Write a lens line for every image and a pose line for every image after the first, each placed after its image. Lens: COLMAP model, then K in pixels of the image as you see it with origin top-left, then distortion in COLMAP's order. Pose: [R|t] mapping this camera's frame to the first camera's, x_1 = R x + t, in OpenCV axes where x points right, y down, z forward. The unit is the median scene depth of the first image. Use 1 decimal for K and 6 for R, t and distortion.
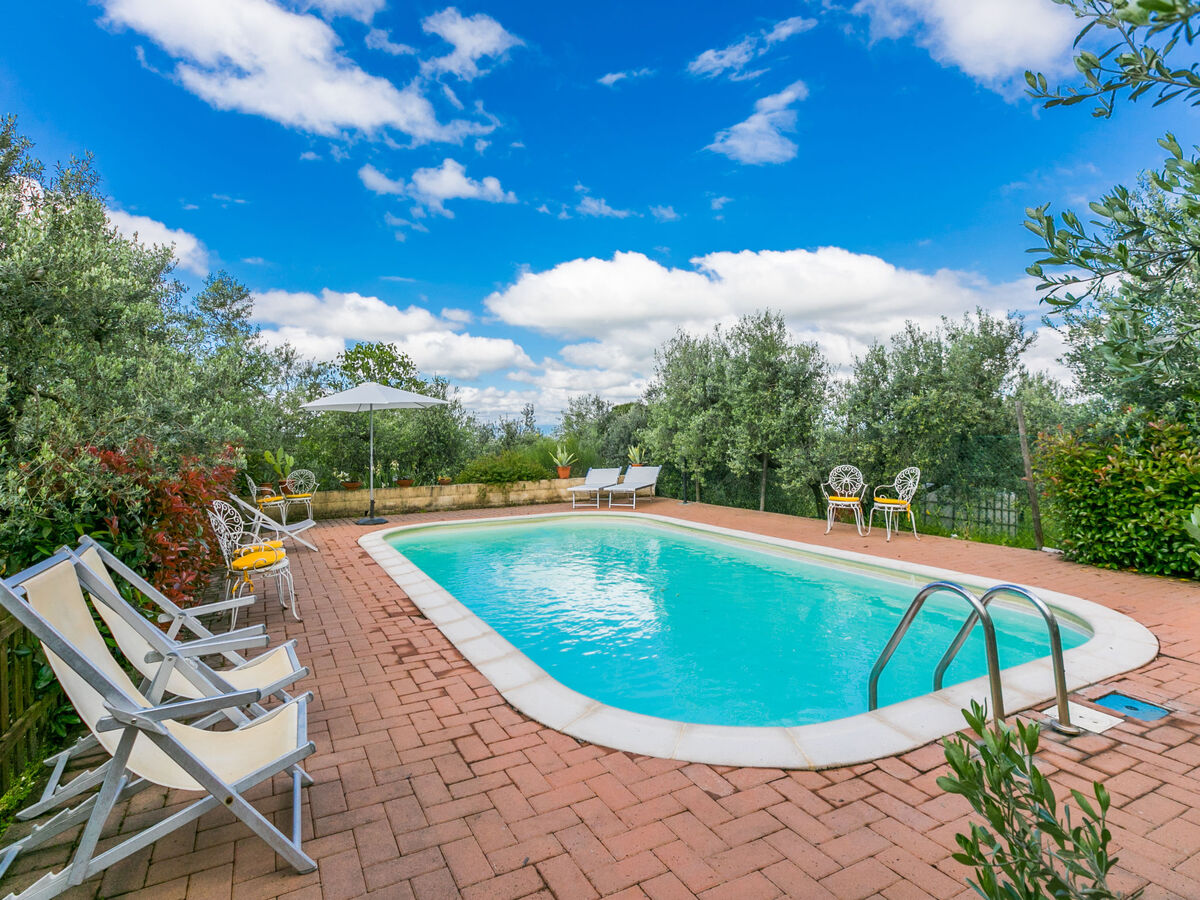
lens RADIAL K [[599.2, 0, 596.9], [0, 599.2, 453.1], [0, 0, 1]] dist [0.004009, 0.000042]
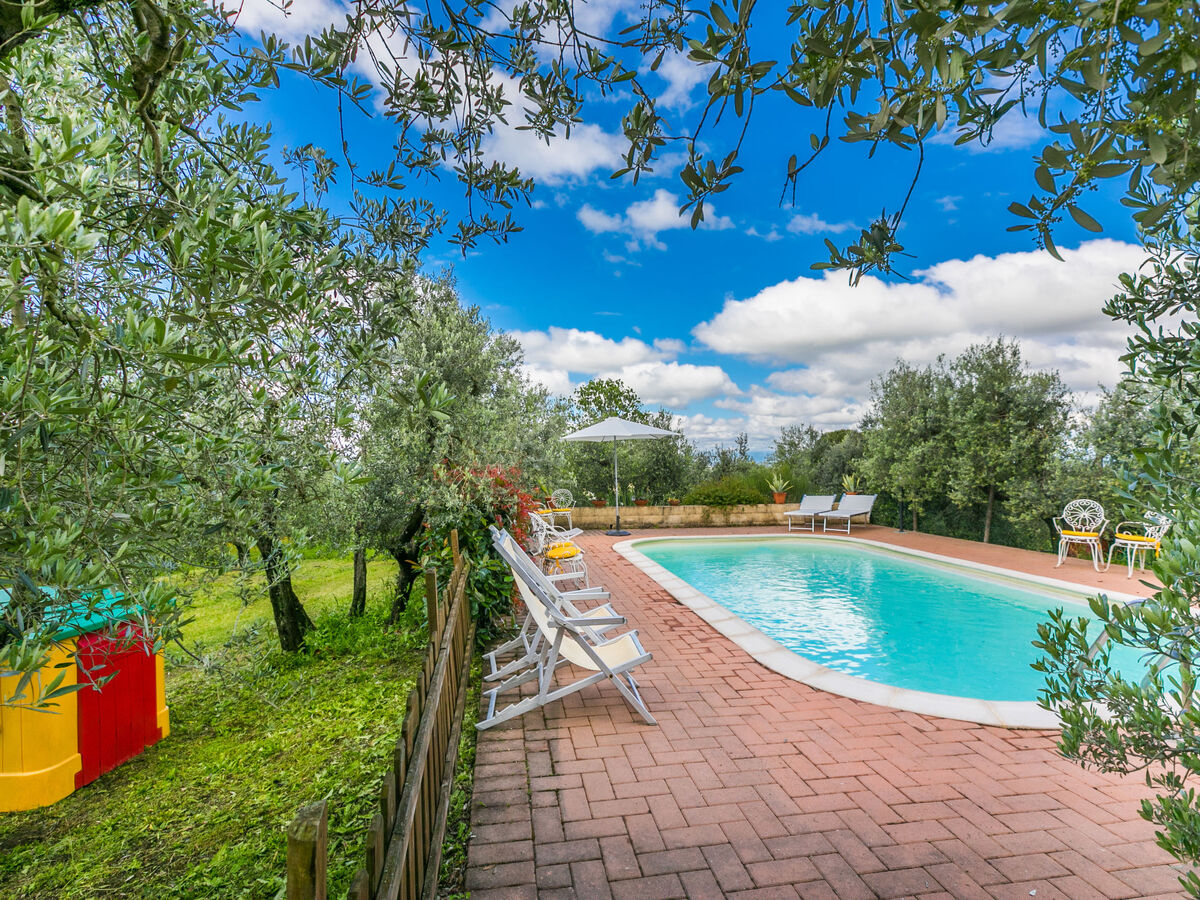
lens RADIAL K [[611.8, 0, 622.4], [0, 611.8, 478.5], [0, 0, 1]] dist [0.026533, -0.000048]
pose [[0.960434, 0.022362, -0.277609, -0.021665], [-0.022546, 0.999743, 0.002529, 0.000259], [0.277594, 0.003830, 0.960691, -0.149400]]
